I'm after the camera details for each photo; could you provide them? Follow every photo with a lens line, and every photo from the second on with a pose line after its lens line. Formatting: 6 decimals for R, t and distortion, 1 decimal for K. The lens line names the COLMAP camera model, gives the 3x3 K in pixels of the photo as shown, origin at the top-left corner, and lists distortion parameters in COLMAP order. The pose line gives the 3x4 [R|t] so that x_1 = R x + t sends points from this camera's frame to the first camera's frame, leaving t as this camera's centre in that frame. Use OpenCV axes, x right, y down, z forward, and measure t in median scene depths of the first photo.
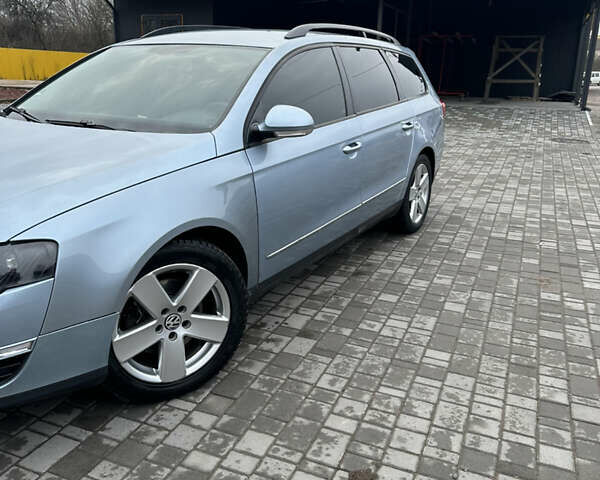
lens RADIAL K [[588.5, 0, 299.9], [0, 588.5, 241.3], [0, 0, 1]] dist [0.024298, 0.000000]
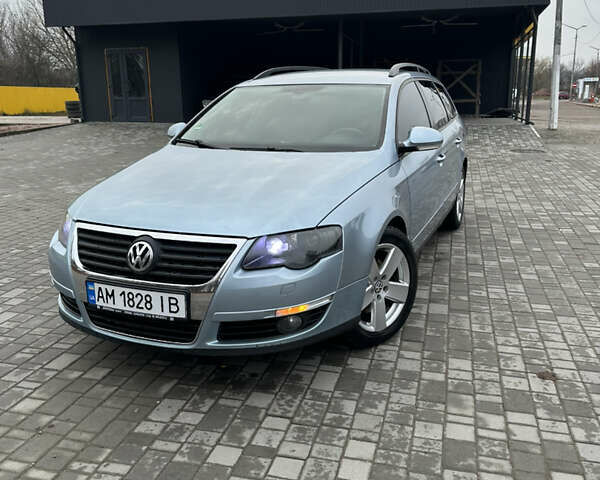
lens RADIAL K [[588.5, 0, 299.8], [0, 588.5, 239.9], [0, 0, 1]] dist [0.024298, 0.000000]
pose [[0.991413, -0.062748, 0.114729, -0.488848], [0.067508, 0.996991, -0.038087, 0.060486], [-0.111994, 0.045505, 0.992666, -0.301900]]
